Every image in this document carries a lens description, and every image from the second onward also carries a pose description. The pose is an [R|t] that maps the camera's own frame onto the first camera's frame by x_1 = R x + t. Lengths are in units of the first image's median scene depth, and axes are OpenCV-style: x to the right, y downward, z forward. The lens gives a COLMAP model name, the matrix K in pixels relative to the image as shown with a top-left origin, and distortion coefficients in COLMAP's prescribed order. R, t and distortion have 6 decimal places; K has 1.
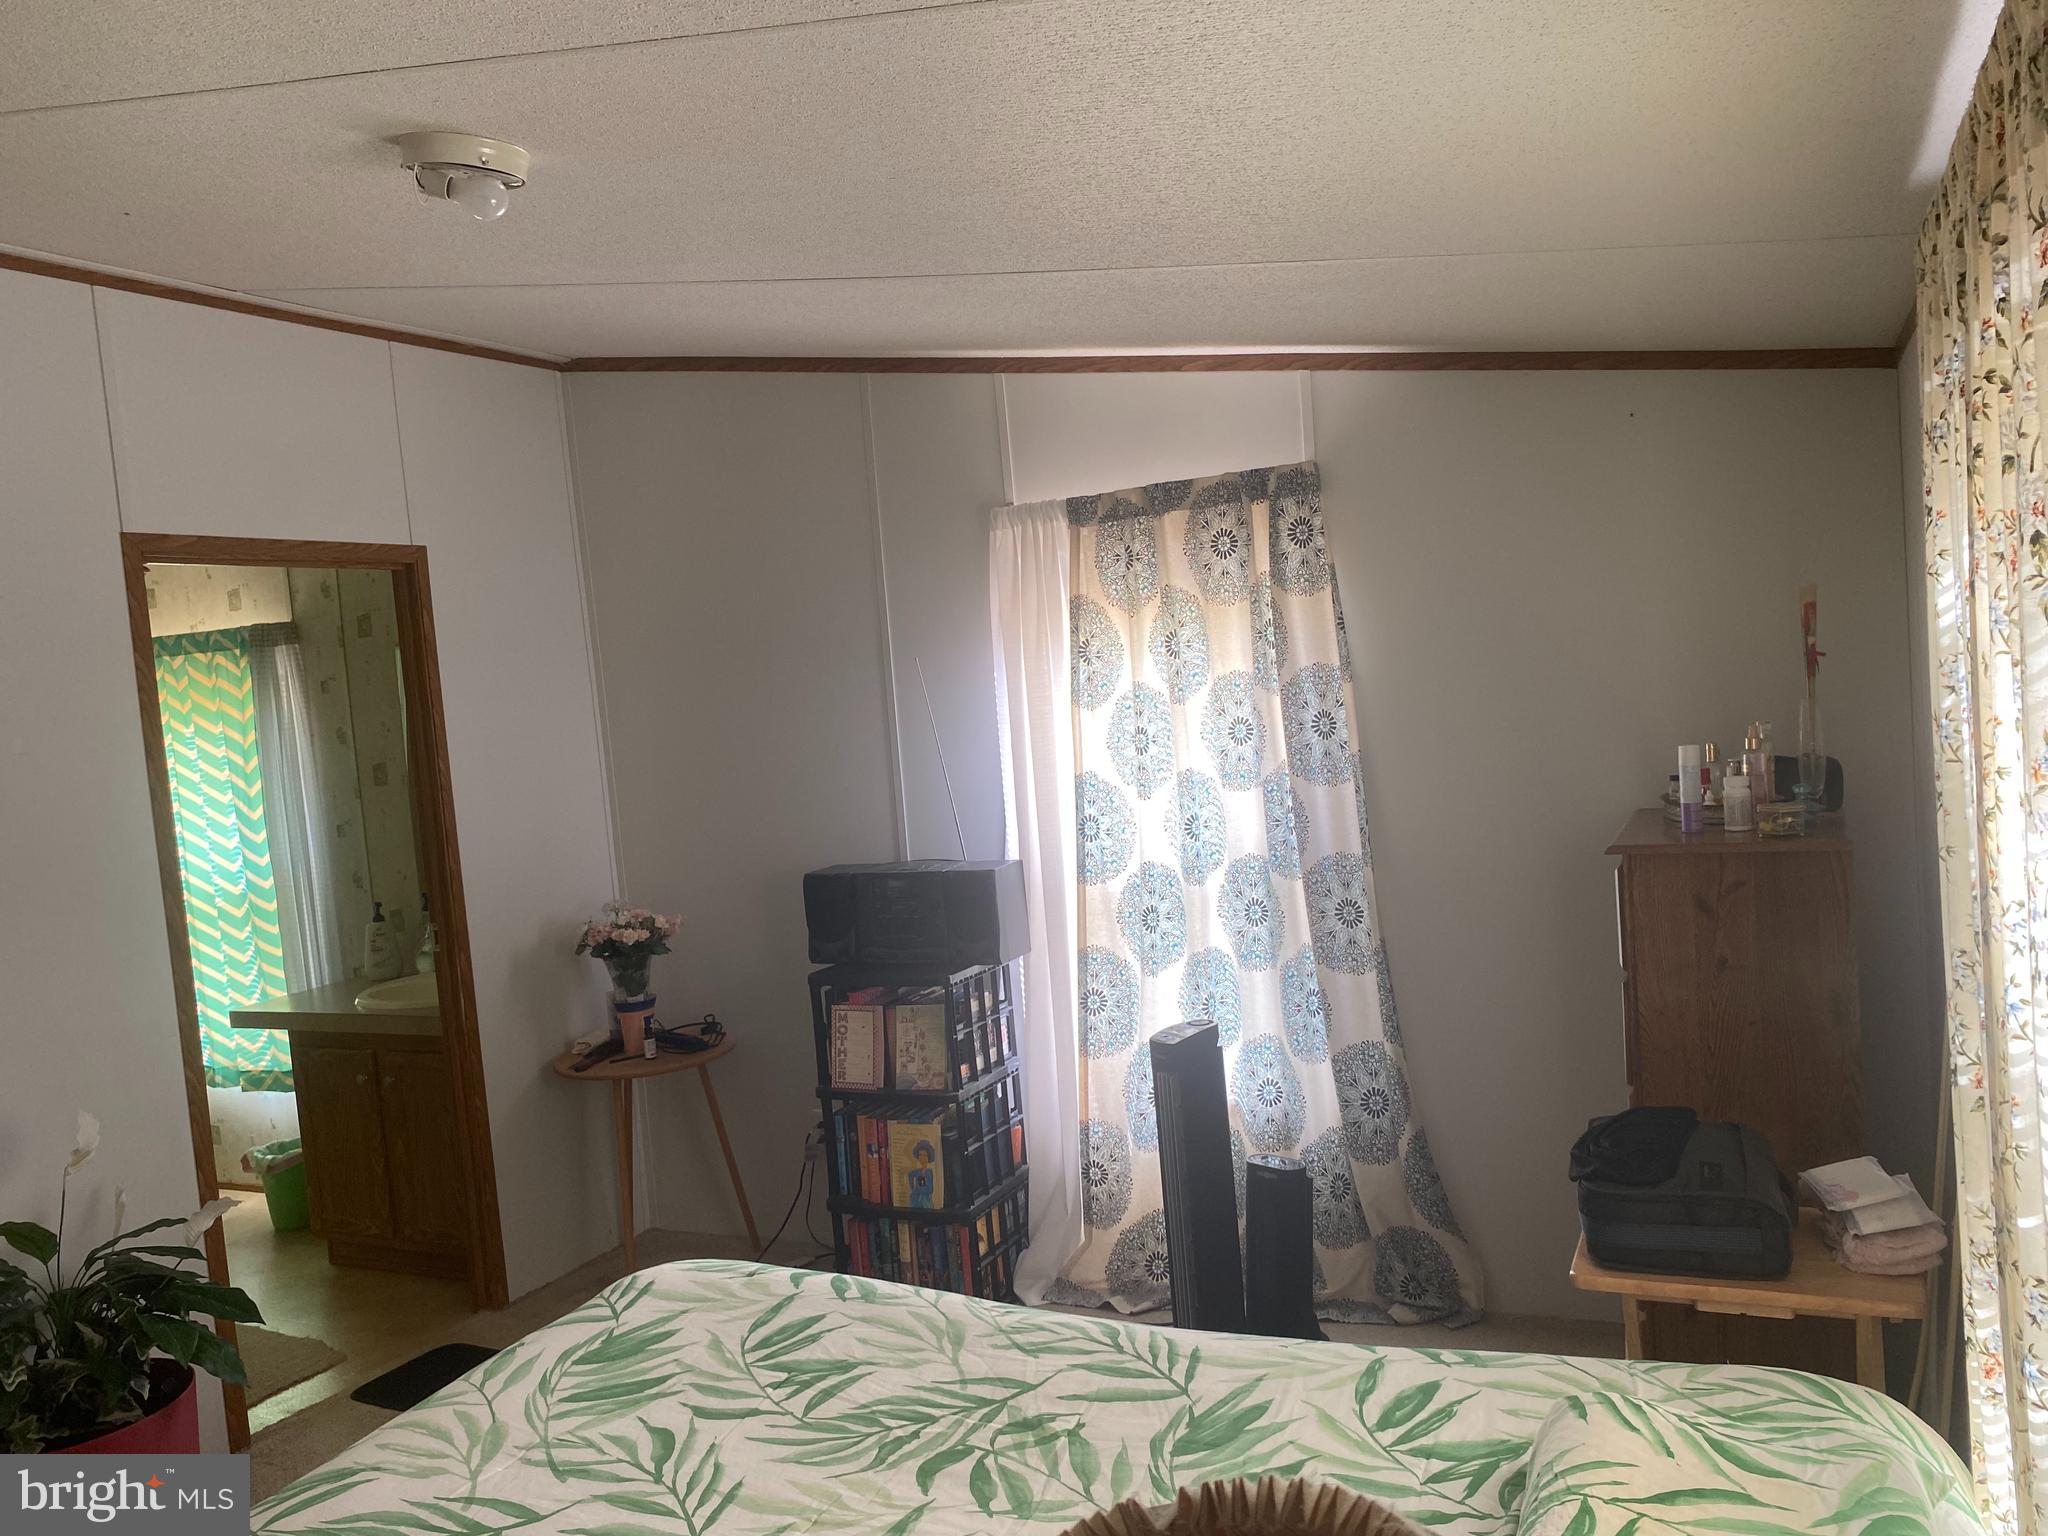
lens RADIAL K [[1584.0, 0, 1025.3], [0, 1584.0, 745.7], [0, 0, 1]] dist [0.066720, -0.042339]
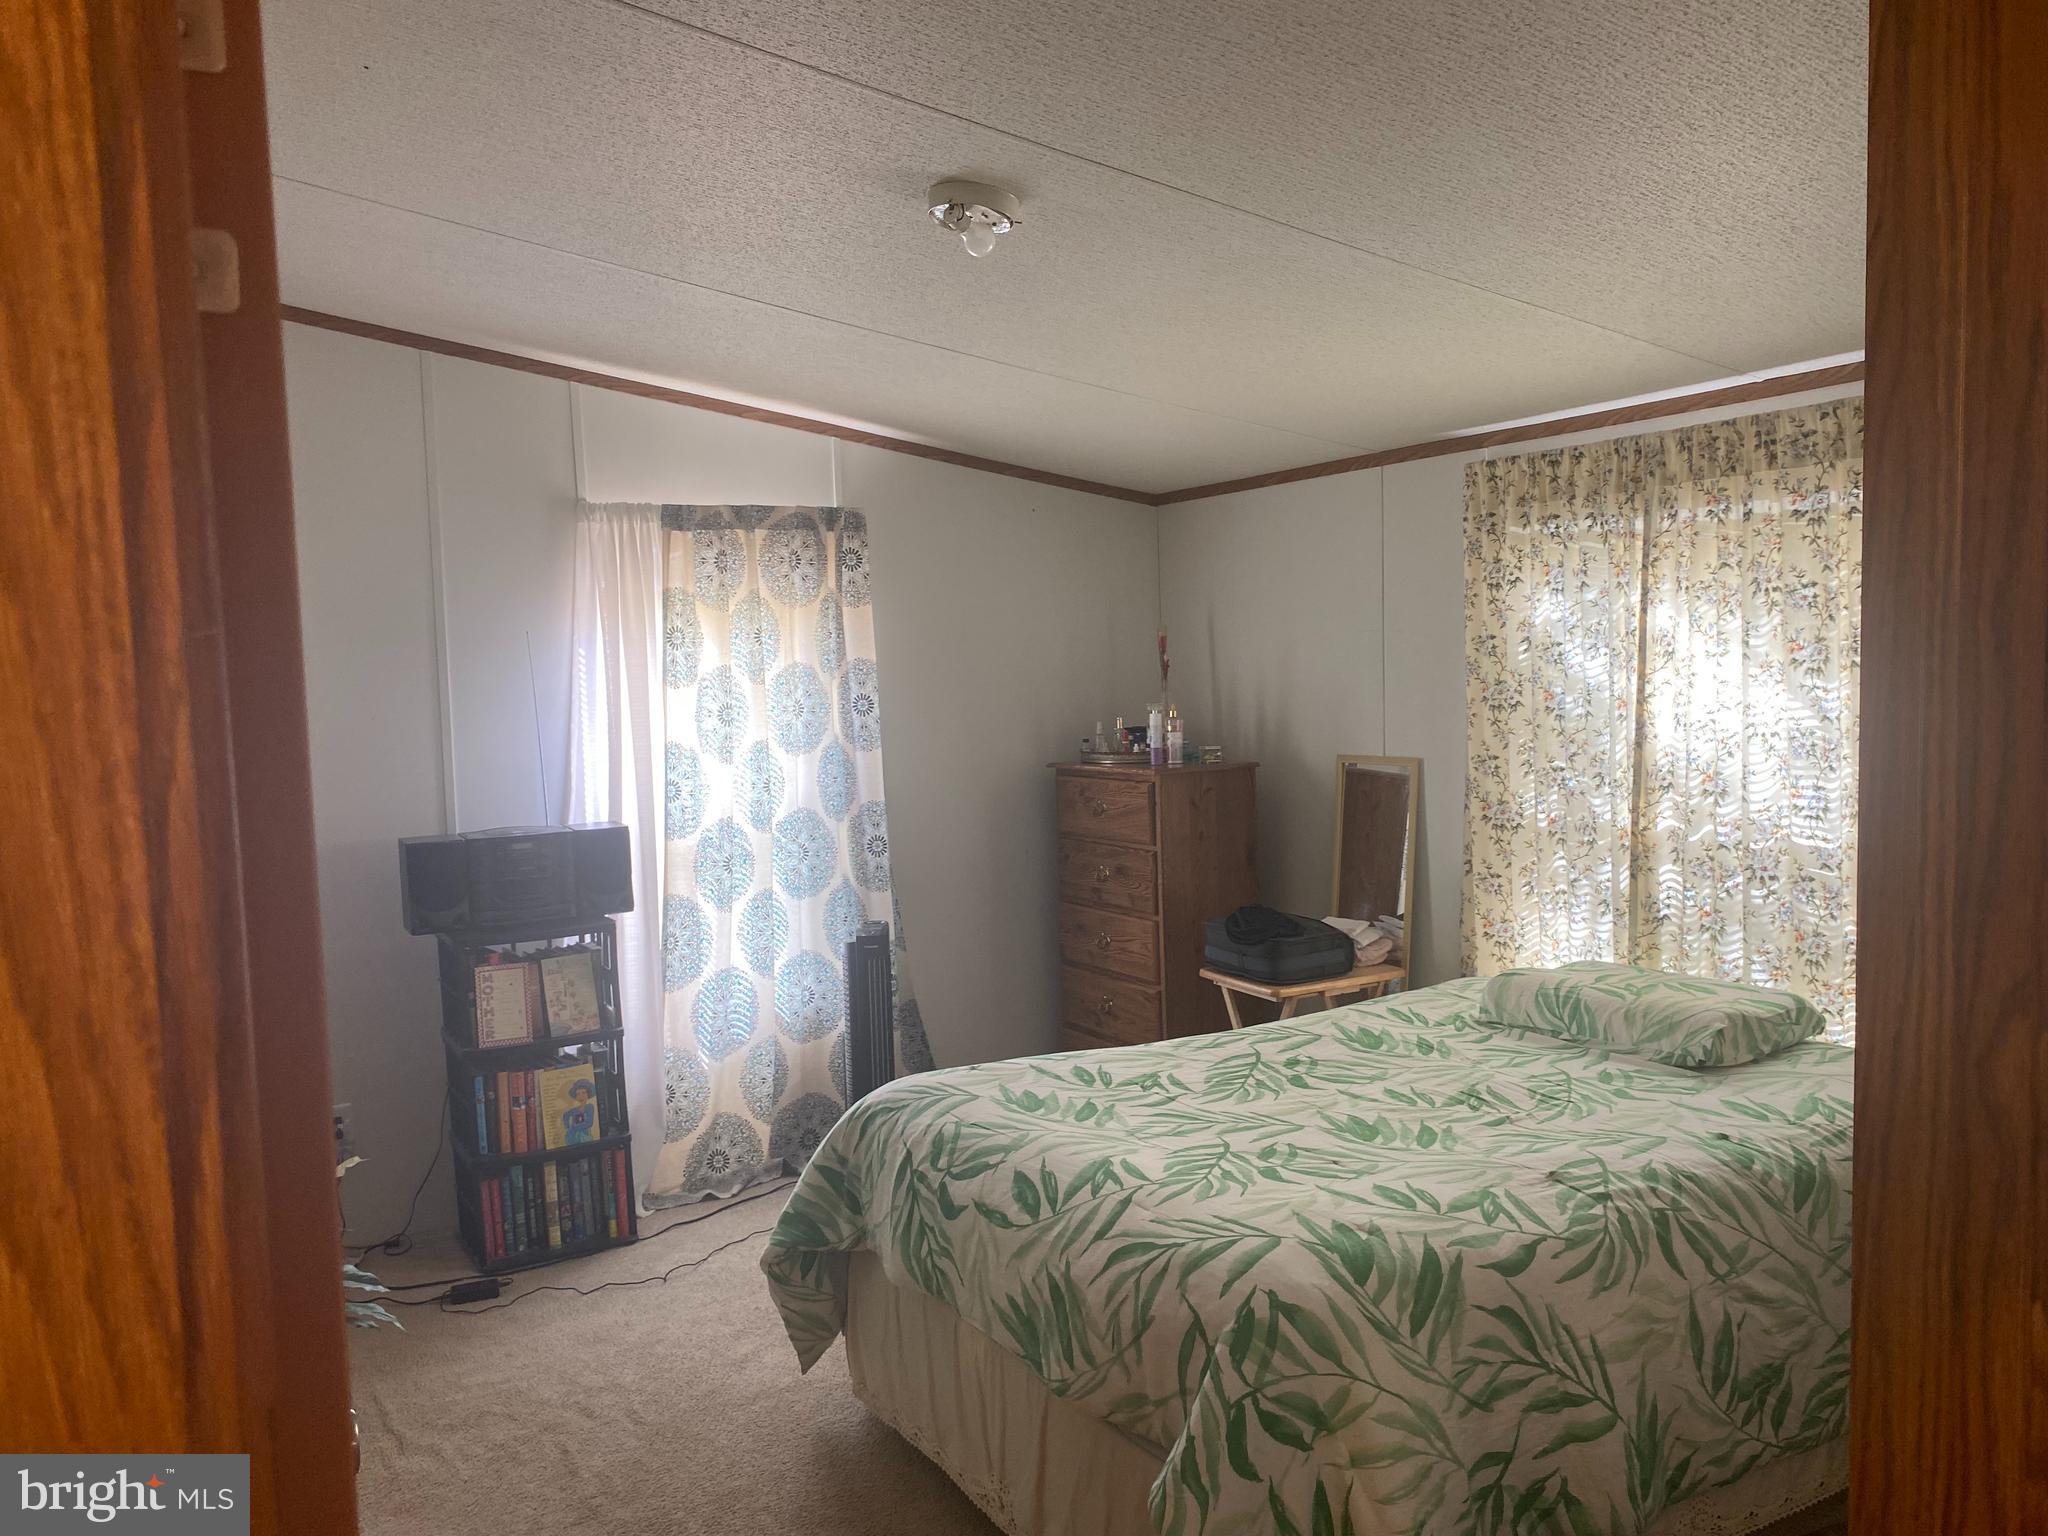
lens RADIAL K [[1527.2, 0, 1020.9], [0, 1527.2, 778.9], [0, 0, 1]] dist [0.058336, -0.084725]
pose [[0.566075, 0.005946, 0.824332, -0.766845], [0.030842, 0.999121, -0.028387, 0.086060], [-0.823776, 0.041494, 0.565394, 0.165829]]
